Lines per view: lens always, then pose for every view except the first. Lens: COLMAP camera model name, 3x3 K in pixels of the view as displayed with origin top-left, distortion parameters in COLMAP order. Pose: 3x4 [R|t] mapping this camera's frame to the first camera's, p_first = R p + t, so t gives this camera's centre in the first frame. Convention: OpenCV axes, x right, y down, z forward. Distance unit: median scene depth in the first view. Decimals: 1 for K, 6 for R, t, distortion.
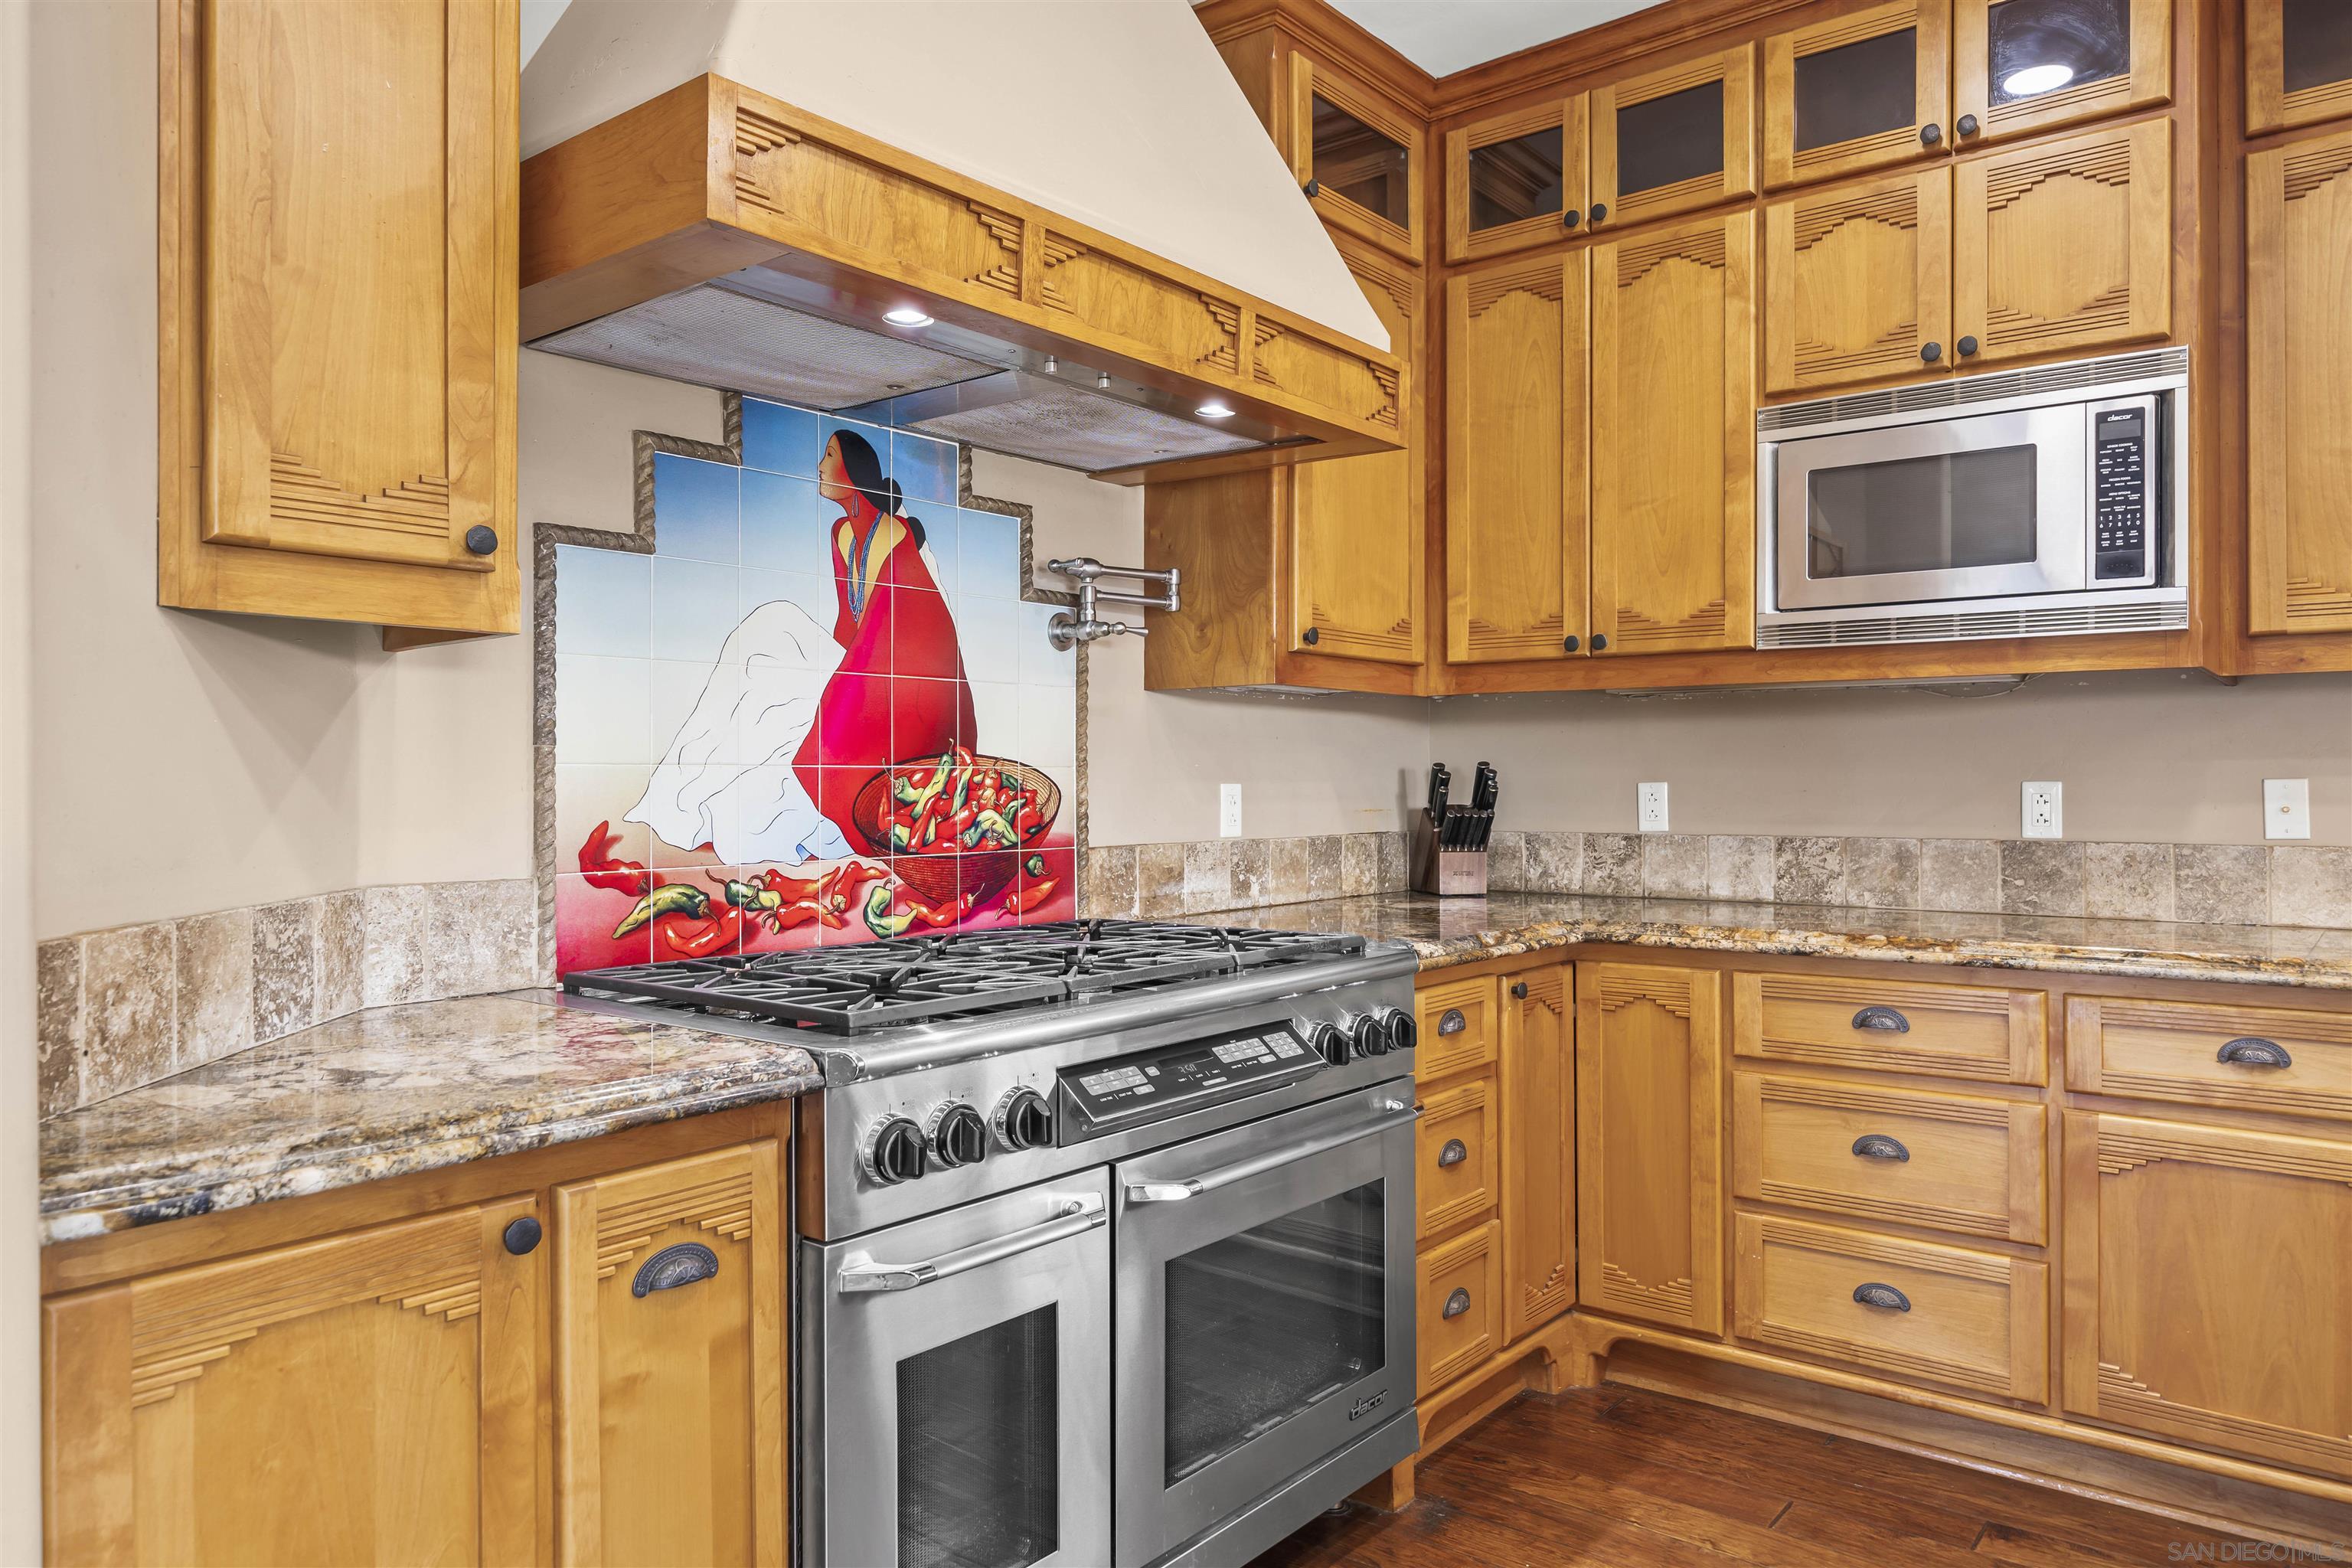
lens RADIAL K [[1582.4, 0, 1176.6], [0, 1582.4, 778.1], [0, 0, 1]] dist [-0.007585, 0.002071]
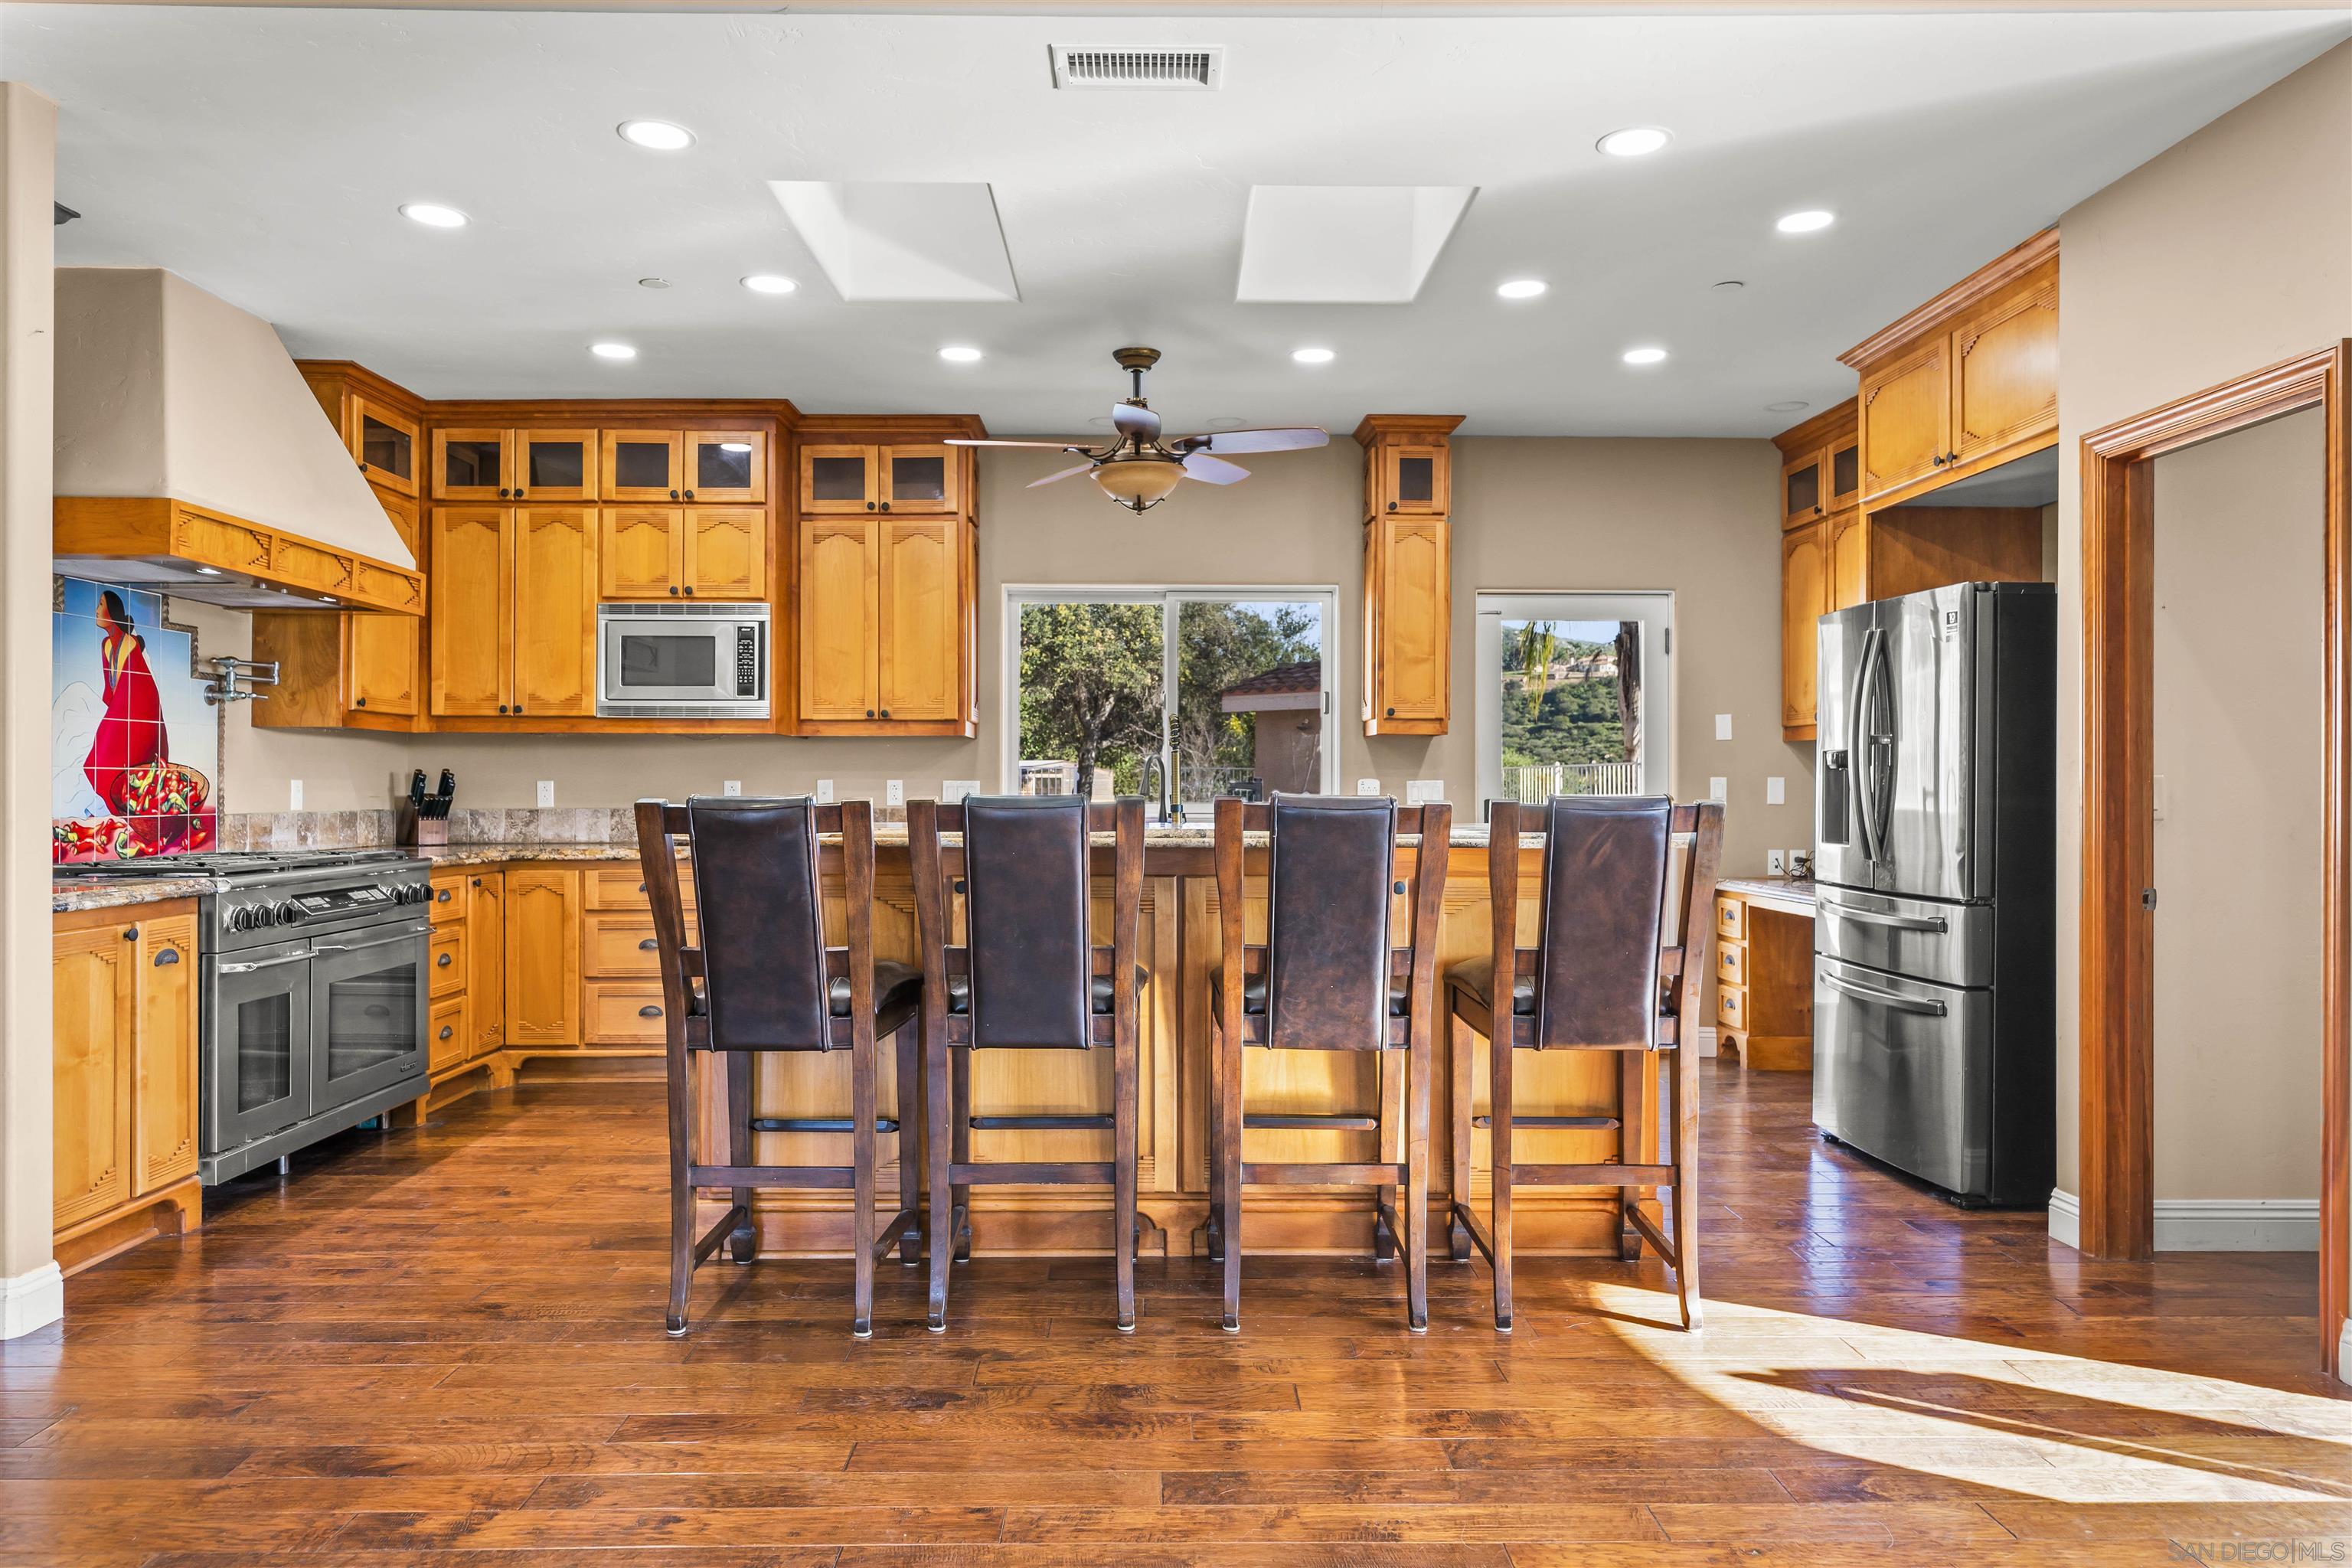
lens RADIAL K [[1583.1, 0, 1166.4], [0, 1583.1, 778.4], [0, 0, 1]] dist [0.006342, 0.007792]
pose [[0.784077, 0.006383, 0.620630, -0.353200], [-0.003138, 0.999975, -0.006320, 0.011598], [-0.620655, 0.003008, 0.784078, -1.142257]]
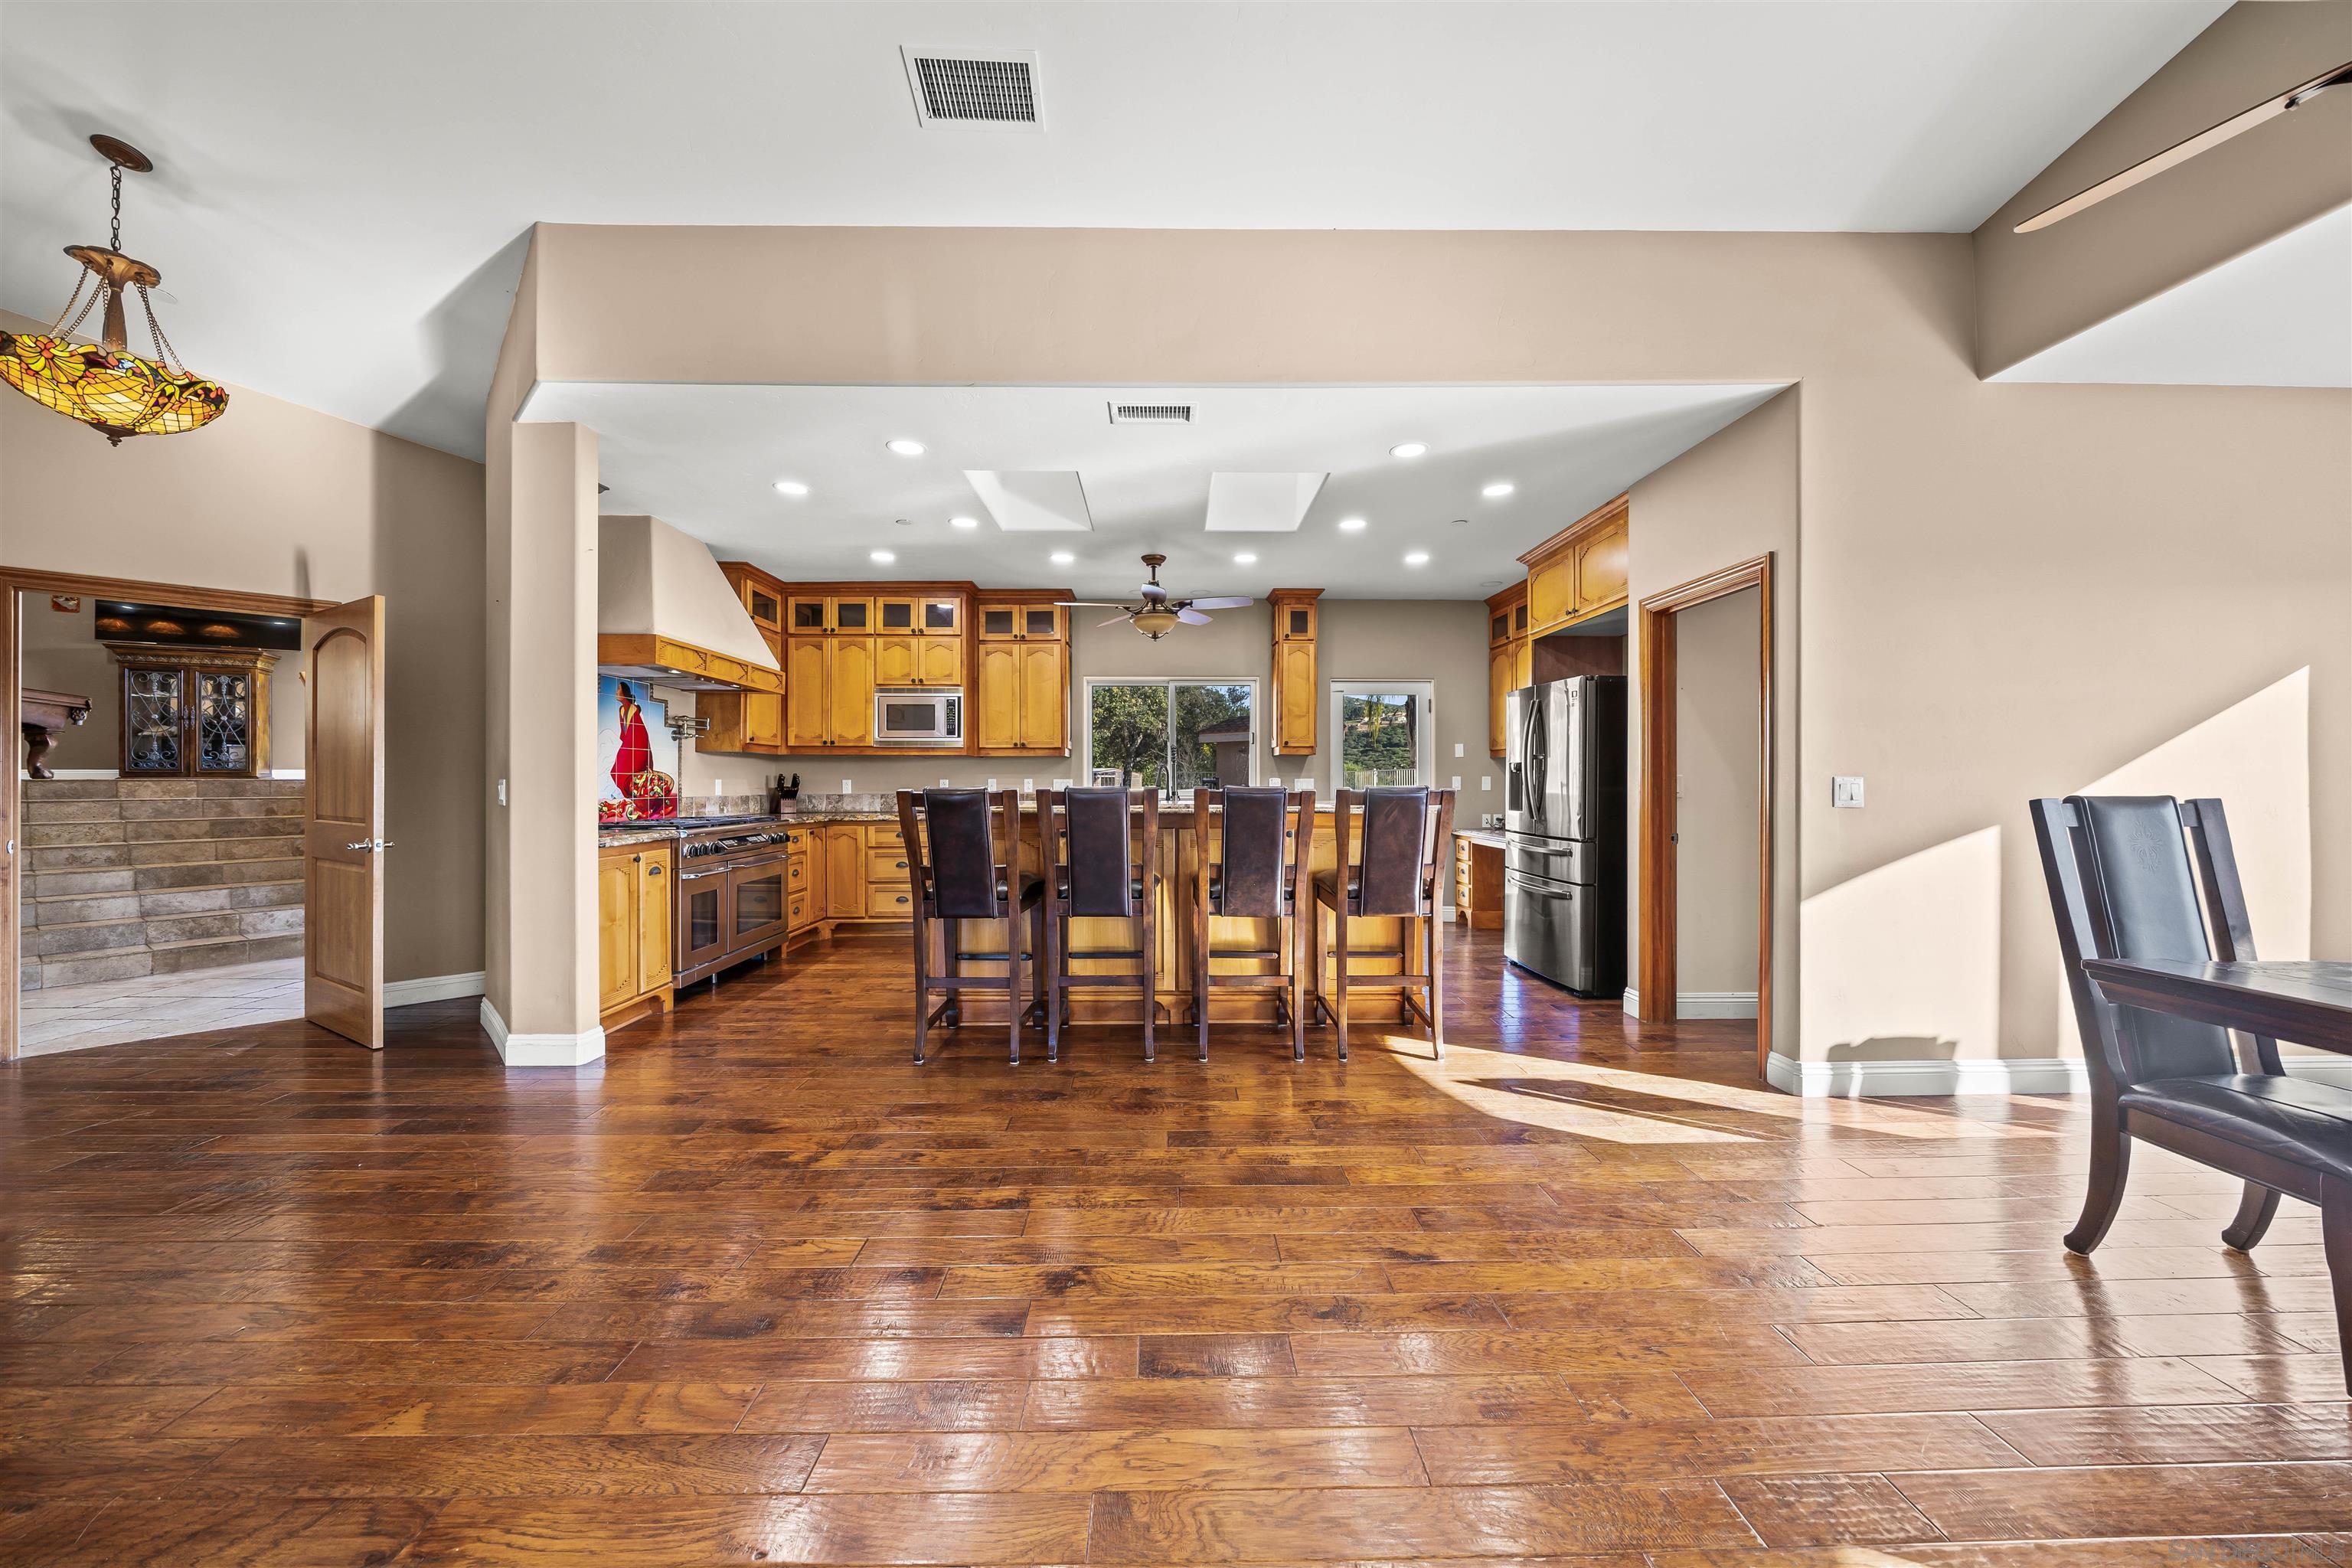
lens RADIAL K [[832.1, 0, 1167.5], [0, 832.1, 780.0], [0, 0, 1]] dist [0.003430, 0.000033]
pose [[0.785906, 0.002913, 0.618339, -0.365747], [-0.000962, 0.999993, -0.003489, 0.011674], [-0.618345, 0.002147, 0.785903, -1.159204]]
